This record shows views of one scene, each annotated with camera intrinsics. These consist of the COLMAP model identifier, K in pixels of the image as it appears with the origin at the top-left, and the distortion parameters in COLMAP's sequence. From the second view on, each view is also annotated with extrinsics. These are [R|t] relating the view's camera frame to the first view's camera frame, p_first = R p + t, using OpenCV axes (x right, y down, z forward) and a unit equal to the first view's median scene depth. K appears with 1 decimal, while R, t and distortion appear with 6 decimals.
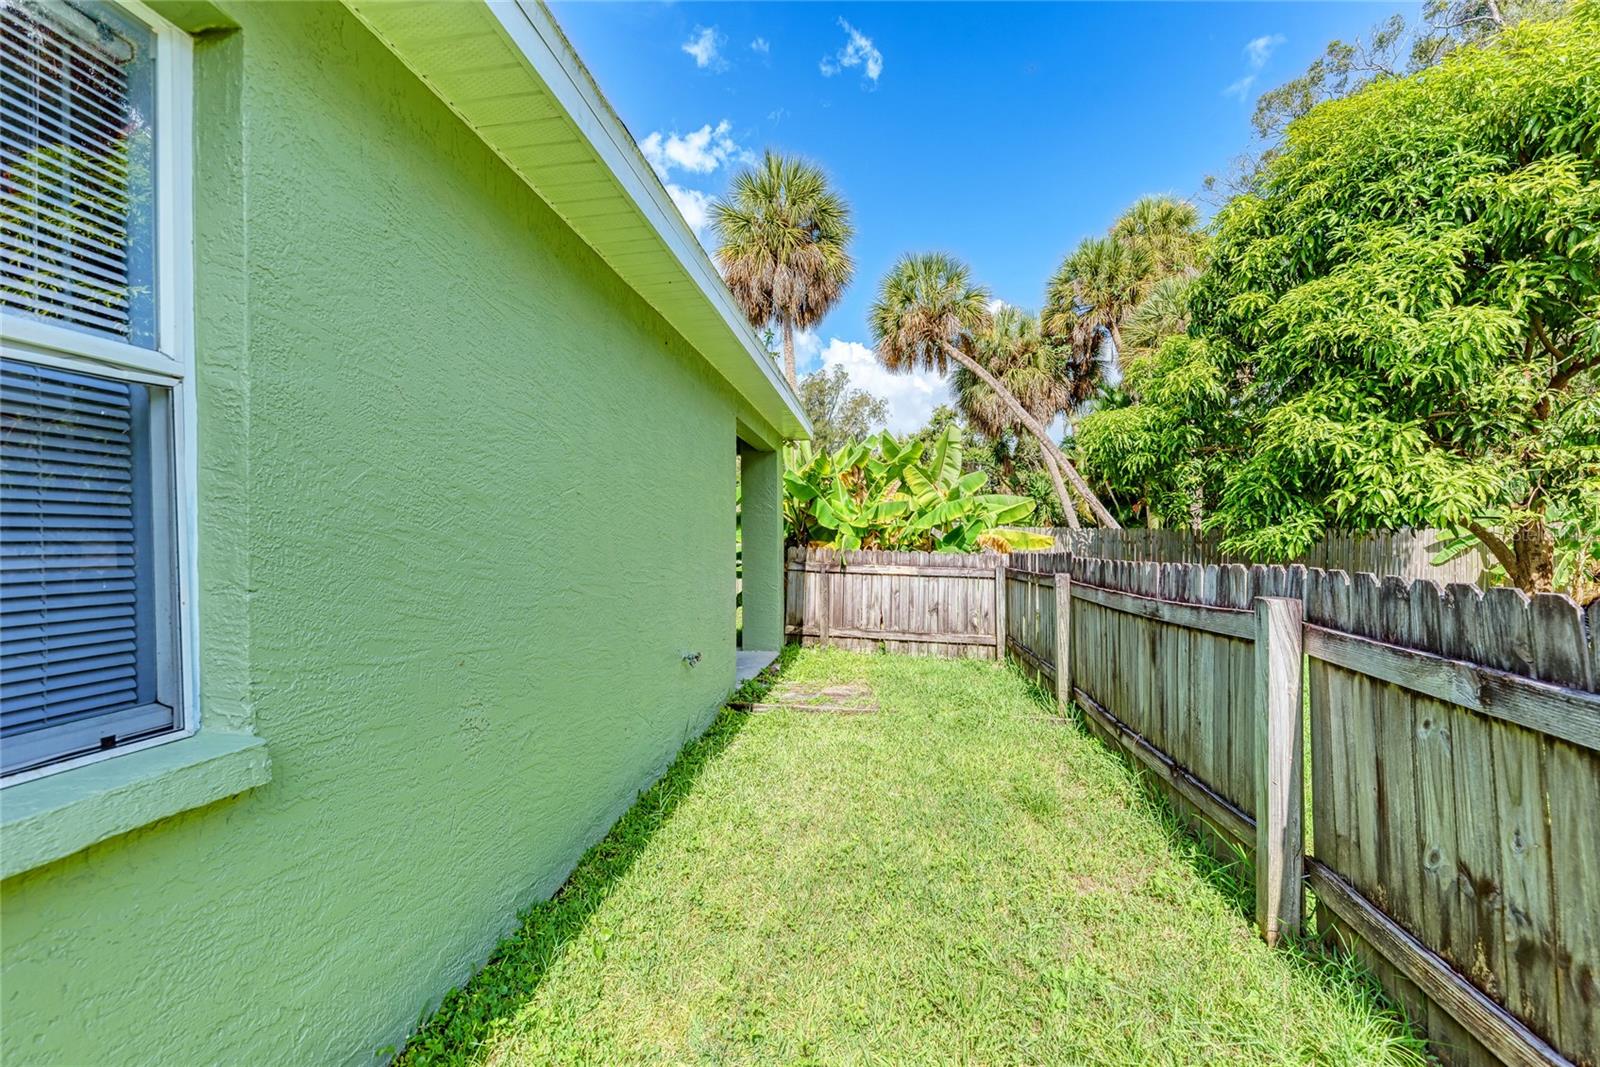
lens RADIAL K [[613.2, 0, 817.5], [0, 613.2, 530.4], [0, 0, 1]] dist [0.014244, 0.000130]
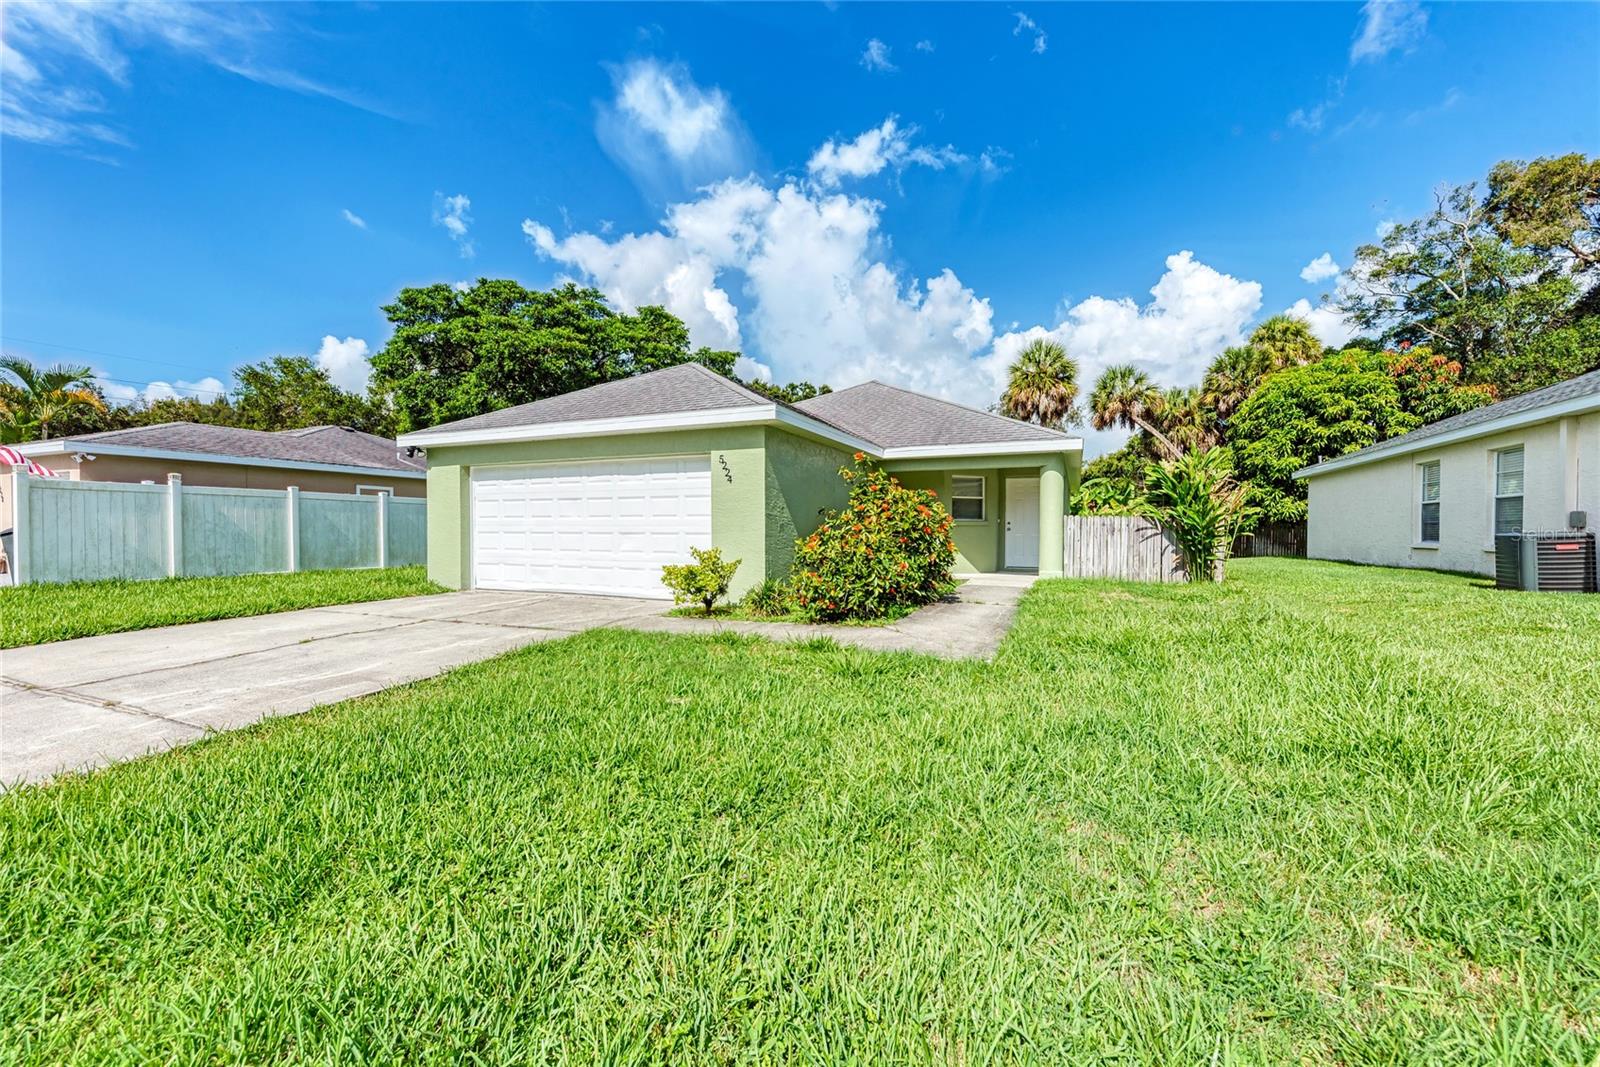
lens RADIAL K [[636.5, 0, 794.4], [0, 636.5, 539.2], [0, 0, 1]] dist [0.015019, -0.008202]
pose [[0.954555, 0.005377, -0.297988, -0.443455], [0.001706, 0.999722, 0.023505, 0.007580], [0.298031, -0.022945, 0.954280, -2.693926]]
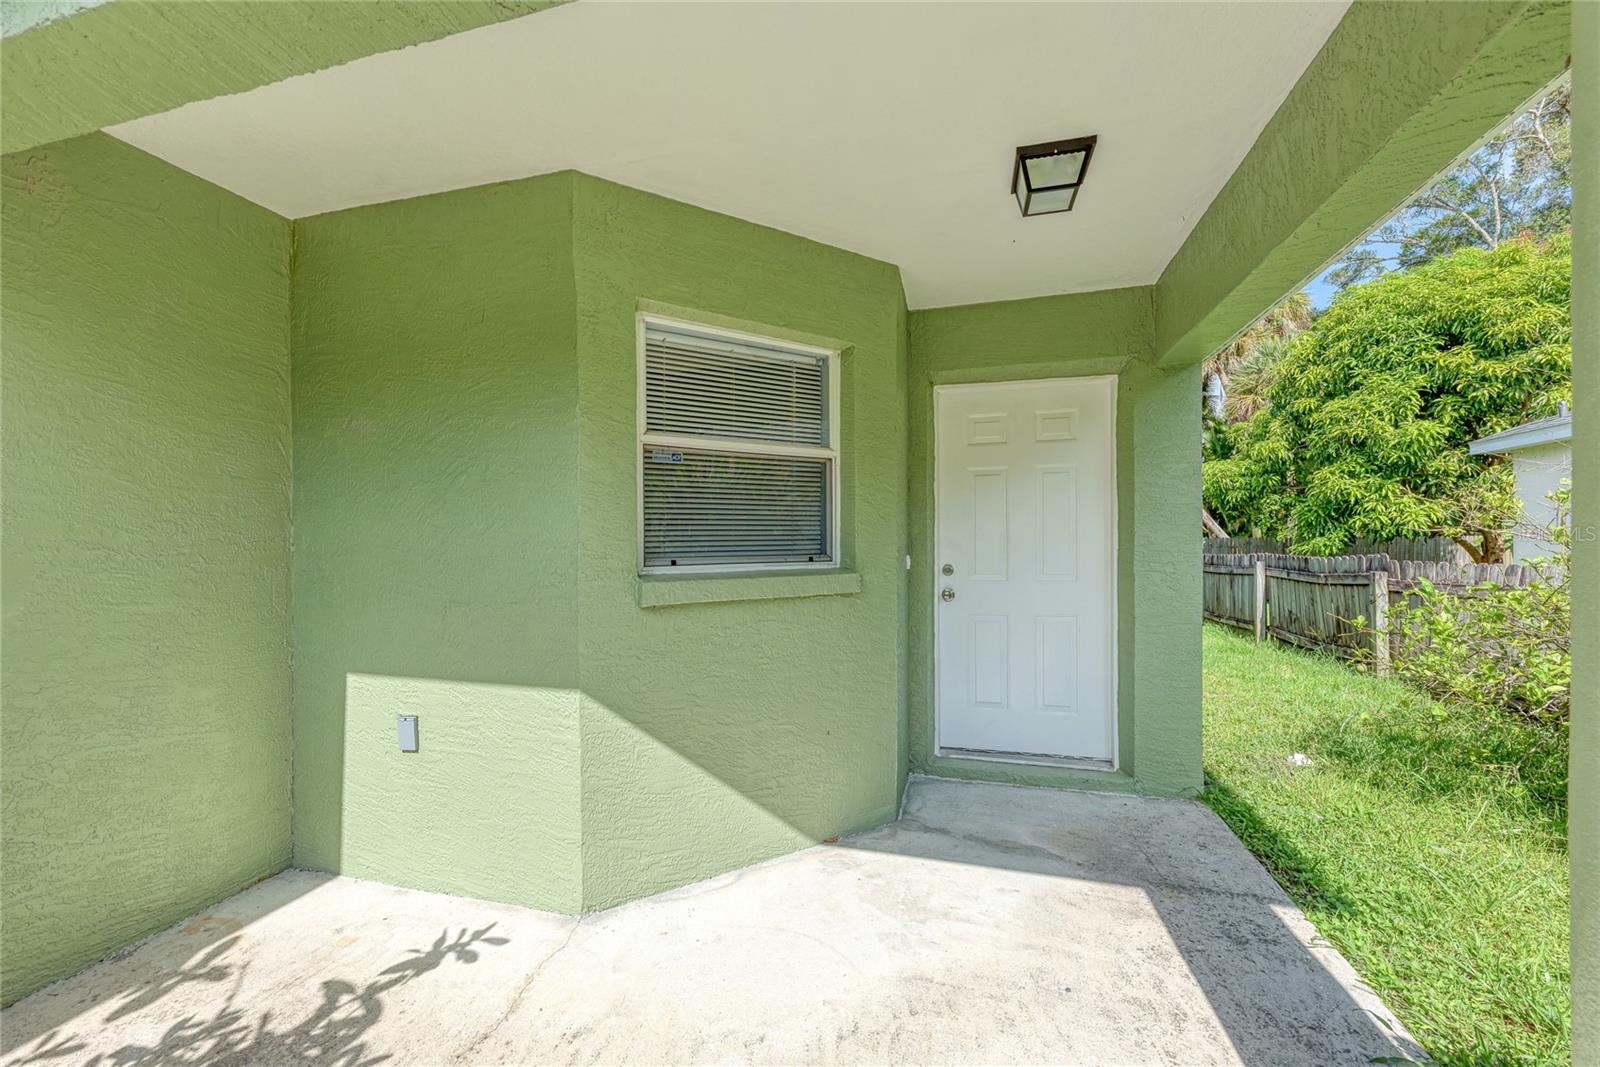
lens RADIAL K [[610.7, 0, 792.2], [0, 610.7, 555.6], [0, 0, 1]] dist [0.000469, -0.000274]
pose [[0.985813, -0.013985, -0.167264, -0.450977], [0.018645, 0.999480, 0.026325, -0.026124], [0.166809, -0.029070, 0.985561, -0.970427]]
